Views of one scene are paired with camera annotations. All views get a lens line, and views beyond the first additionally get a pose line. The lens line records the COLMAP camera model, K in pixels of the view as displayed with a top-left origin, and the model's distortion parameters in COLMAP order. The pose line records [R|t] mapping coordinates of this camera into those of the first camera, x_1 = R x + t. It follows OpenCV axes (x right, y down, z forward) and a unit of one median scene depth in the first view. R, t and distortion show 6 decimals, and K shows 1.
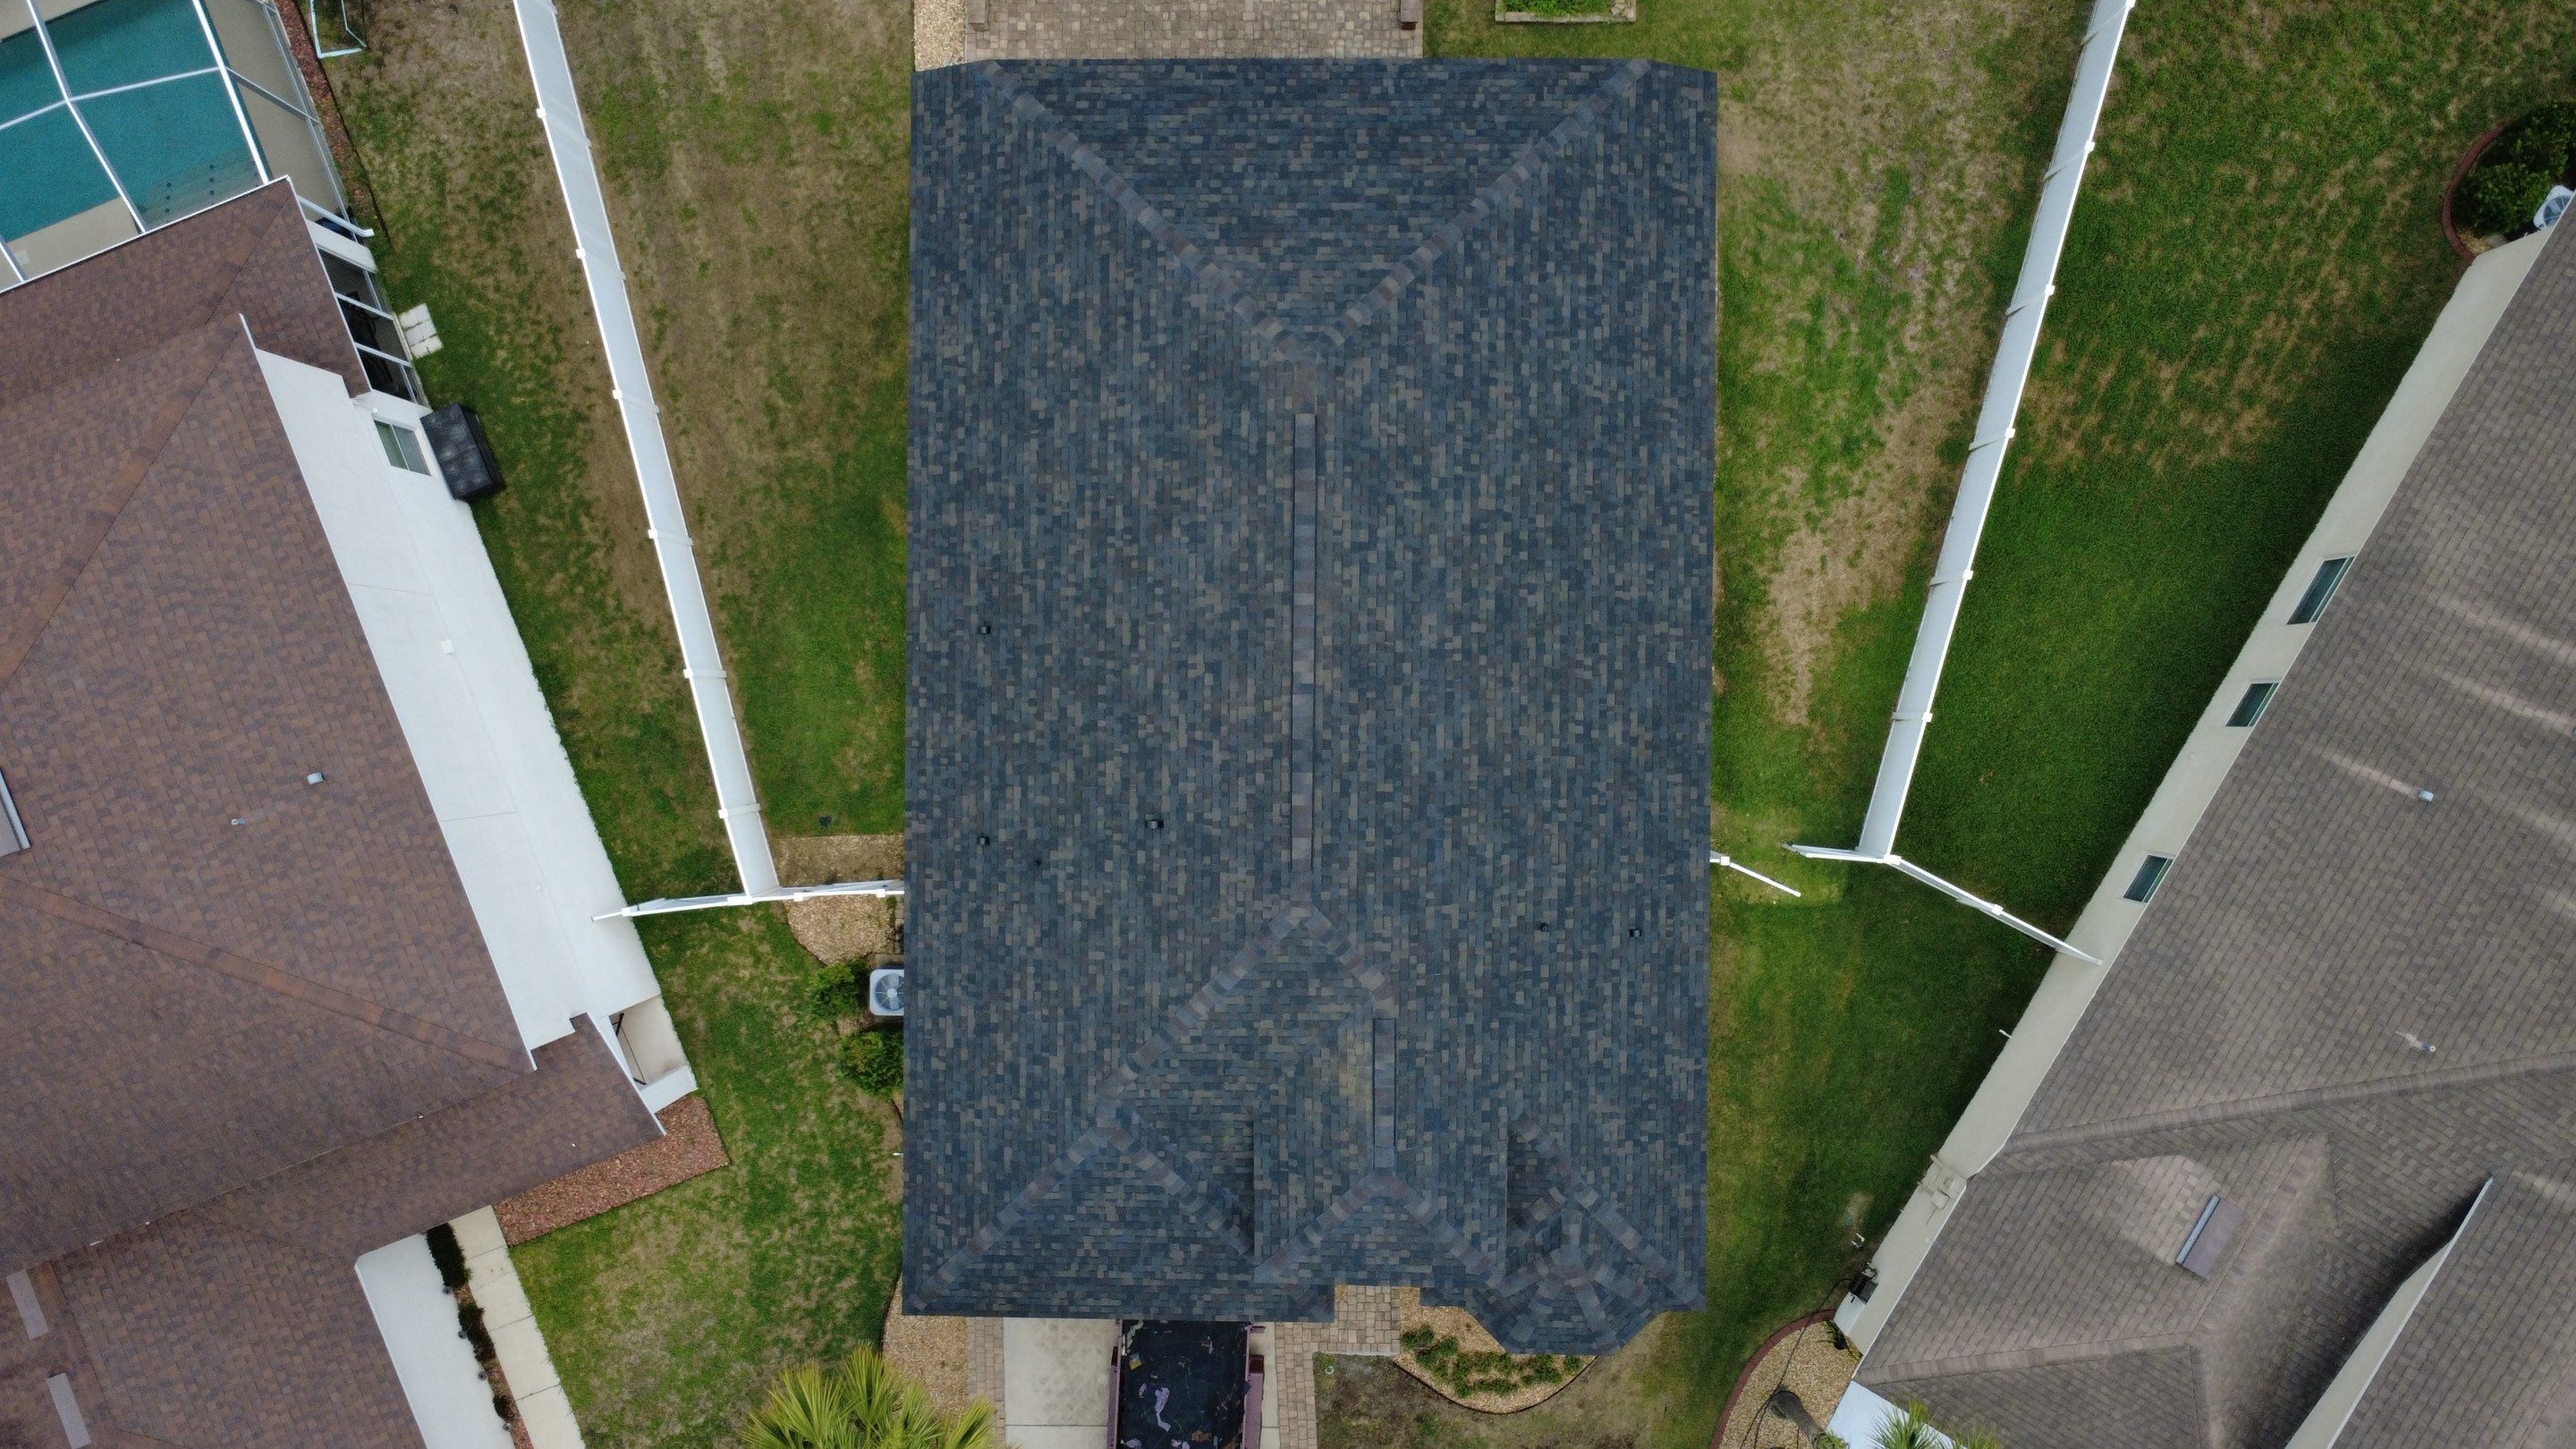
lens RADIAL K [[1878.6, 0, 1283.8], [0, 1878.6, 720.1], [0, 0, 1]] dist [0.000838, 0.000030]
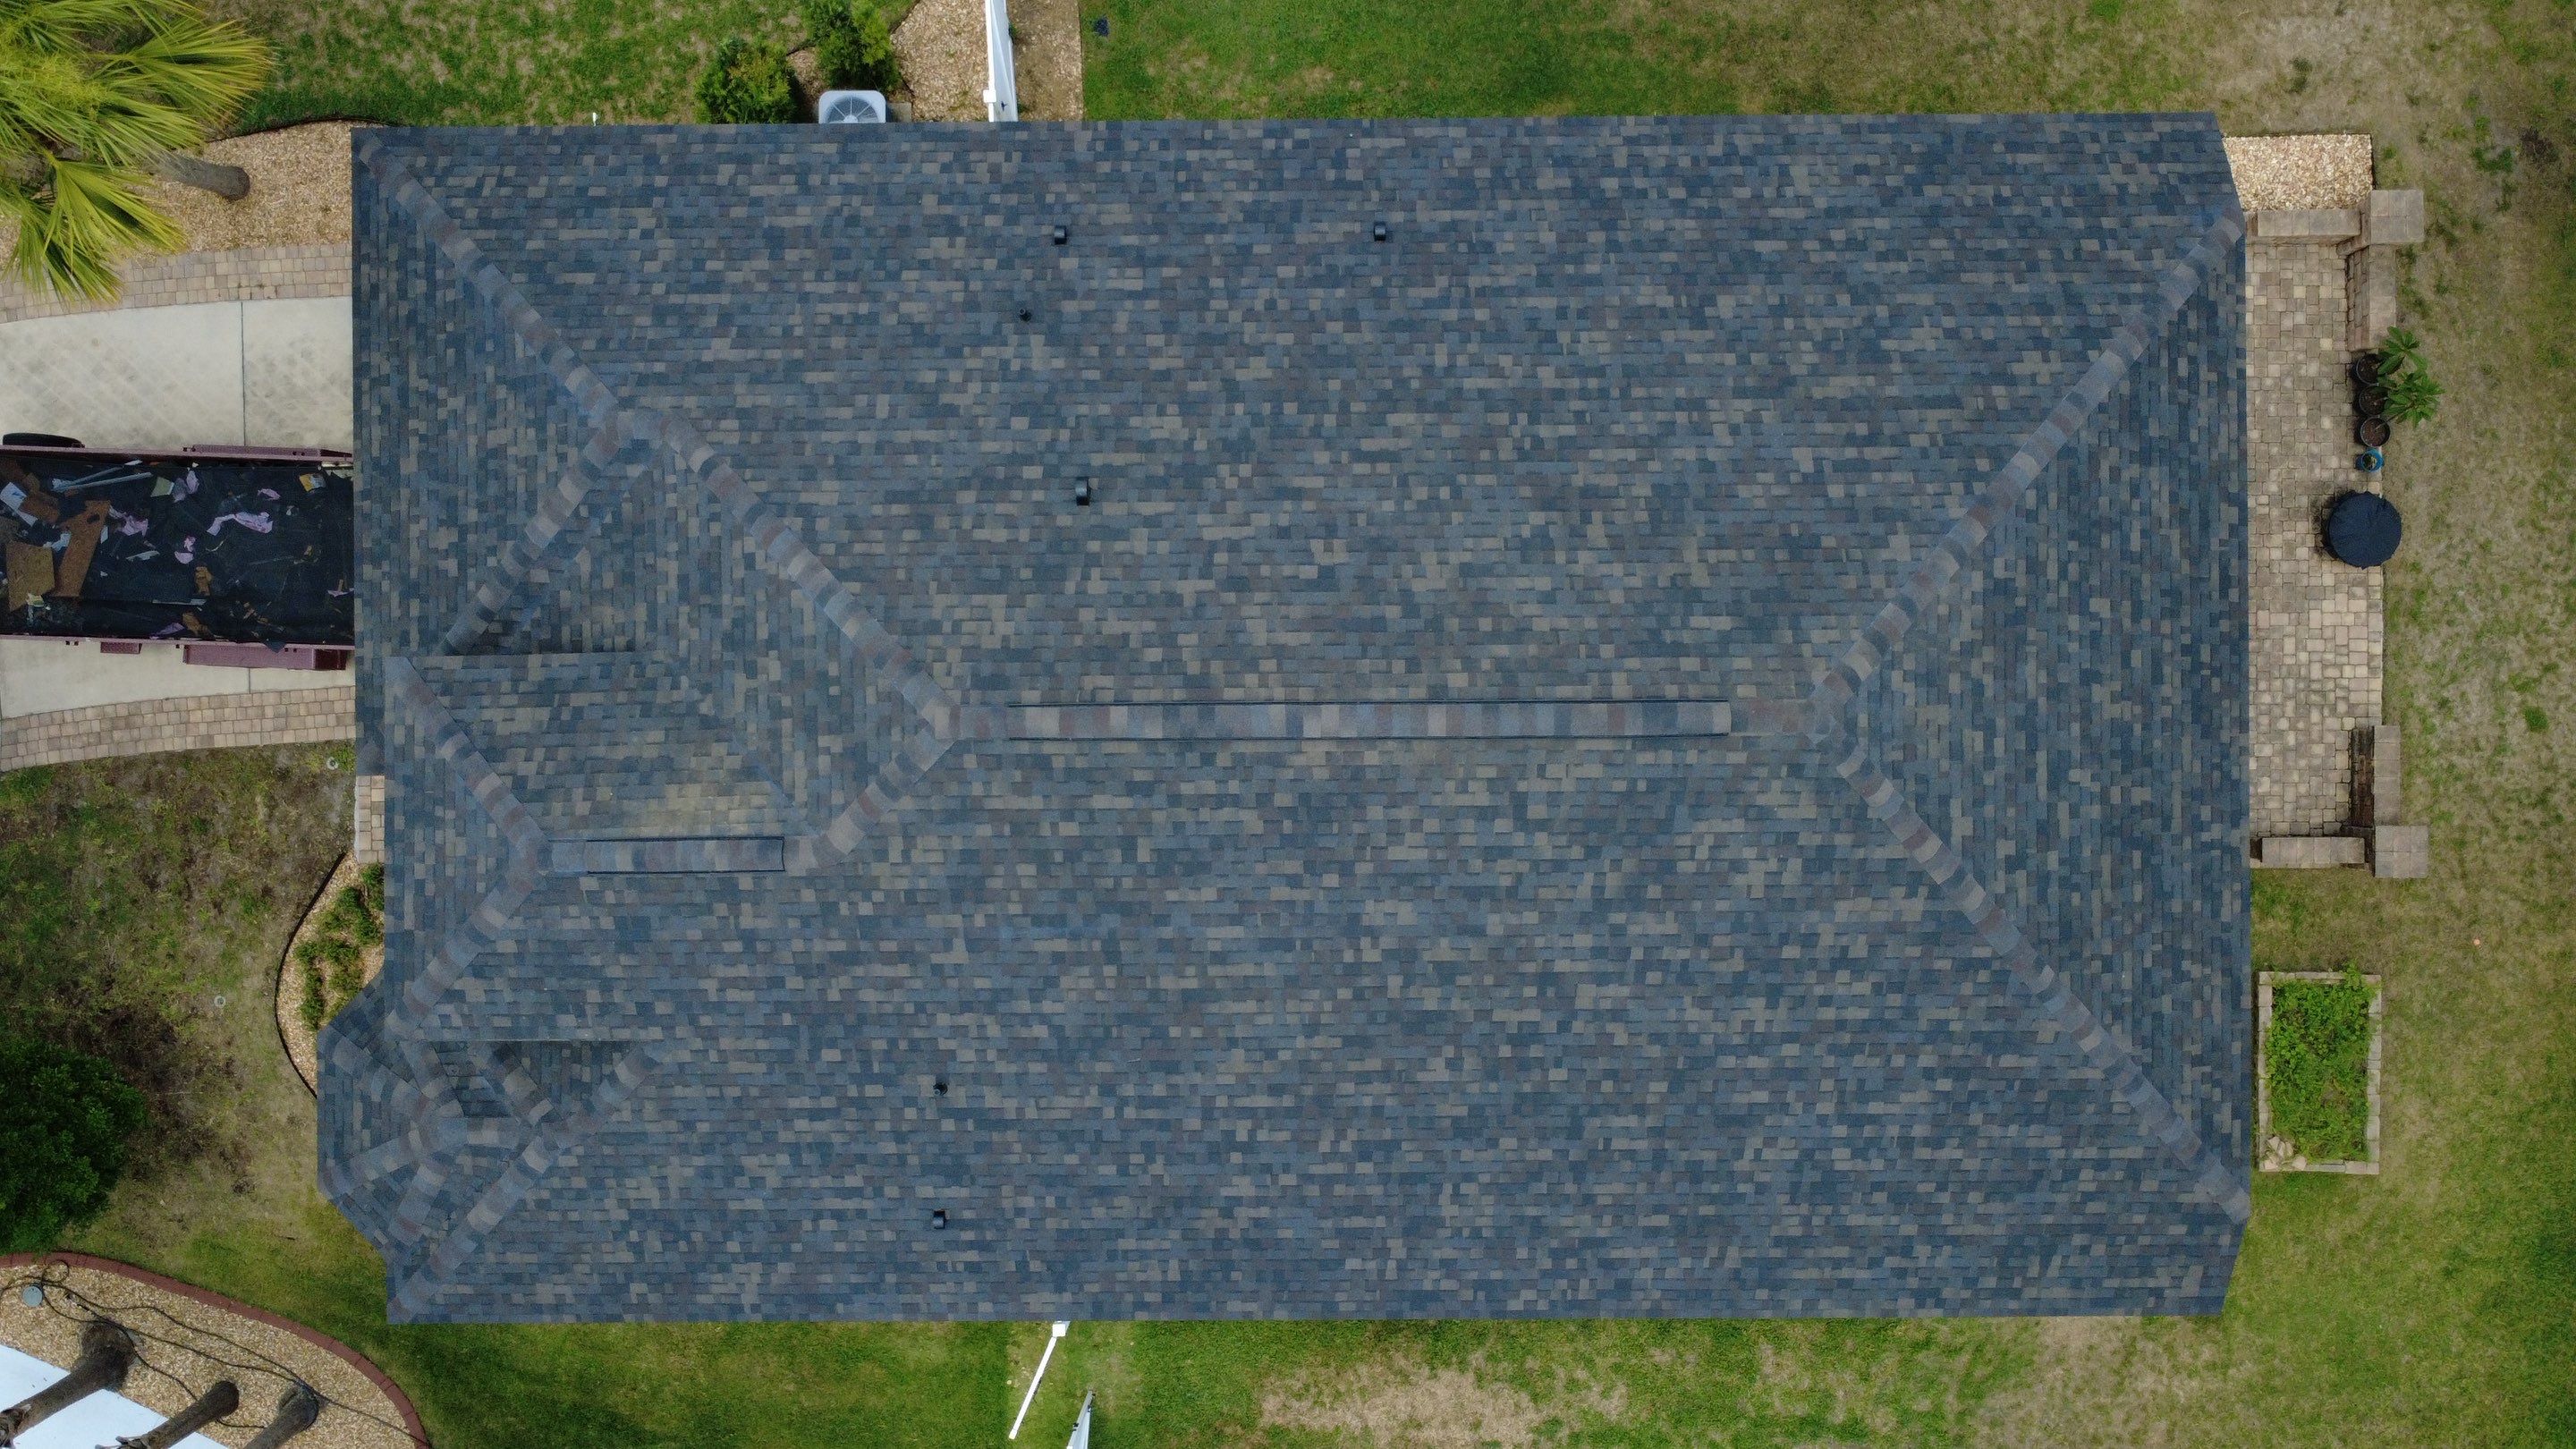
lens RADIAL K [[1878.6, 0, 1284.6], [0, 1878.6, 719.4], [0, 0, 1]] dist [0.000838, 0.000030]
pose [[0.015091, 0.999460, 0.029206, -0.007969], [-0.999886, 0.015055, 0.001450, -0.012749], [0.001010, -0.029224, 0.999572, 0.333563]]
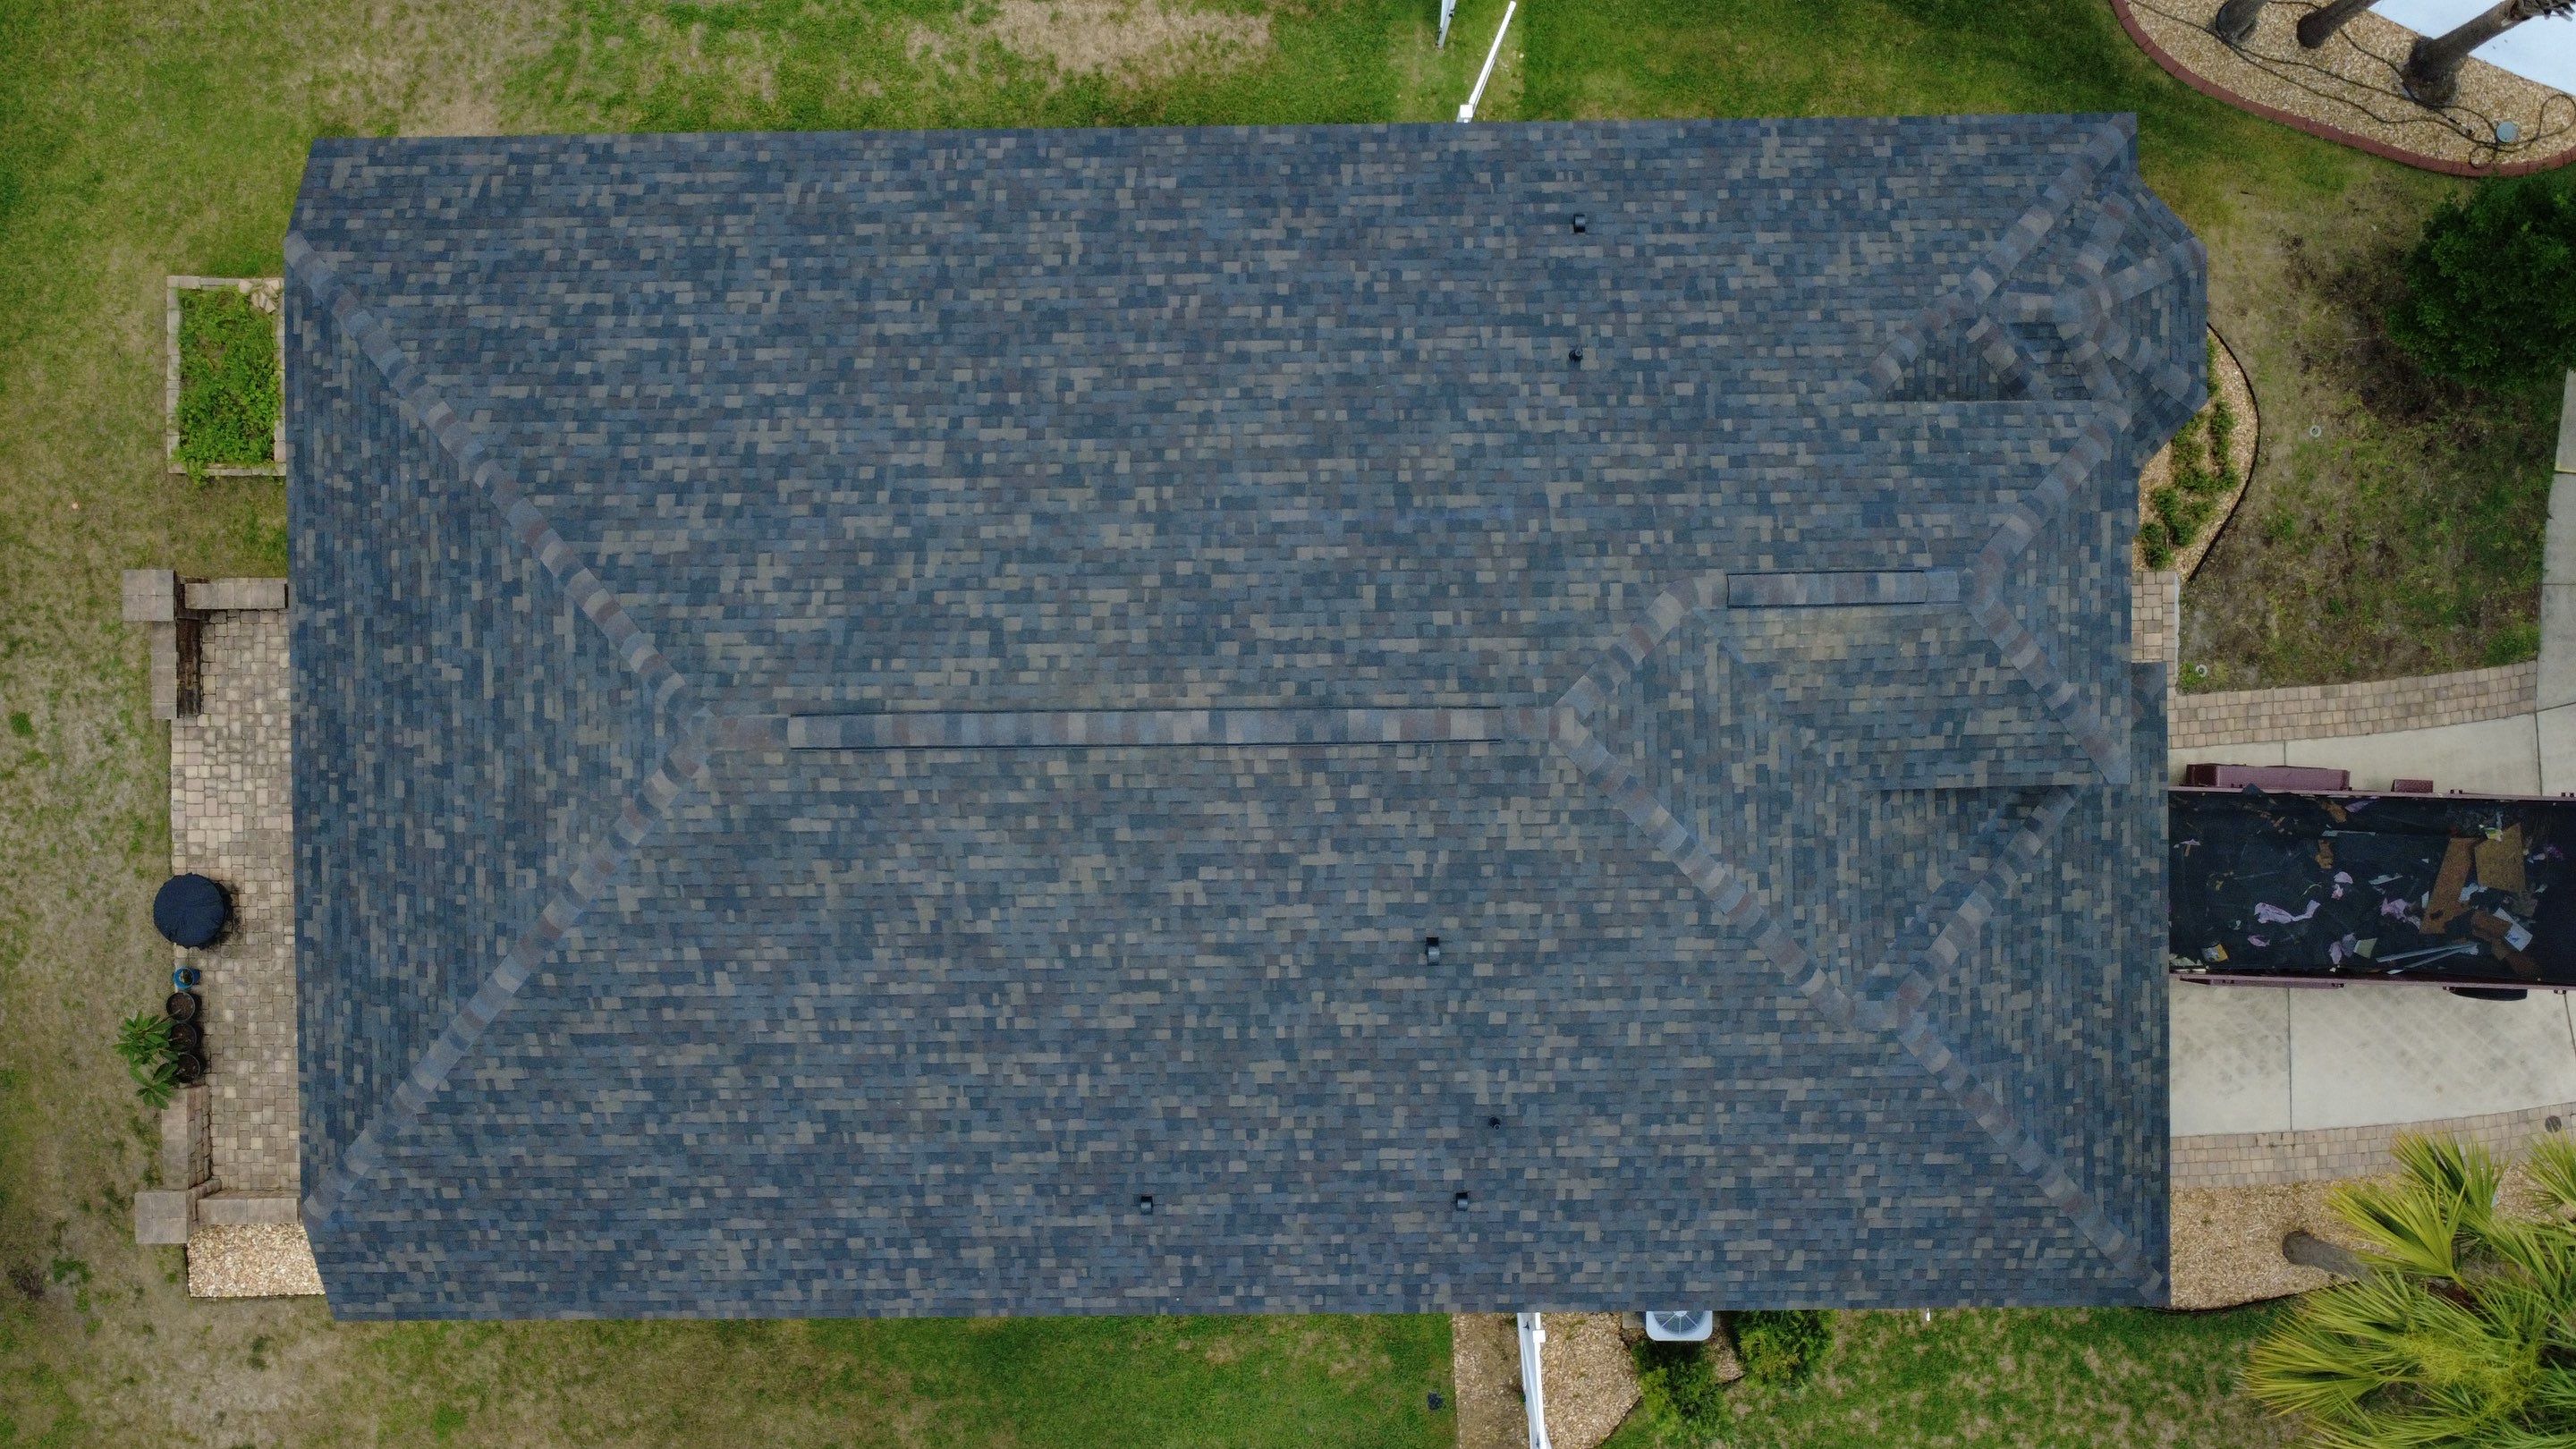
lens RADIAL K [[1878.6, 0, 1282.6], [0, 1878.6, 720.9], [0, 0, 1]] dist [0.000838, 0.000030]
pose [[-0.019674, -0.999697, 0.014804, 0.002193], [0.999704, -0.019882, -0.013990, 0.013252], [0.014280, 0.014524, 0.999793, 0.327067]]
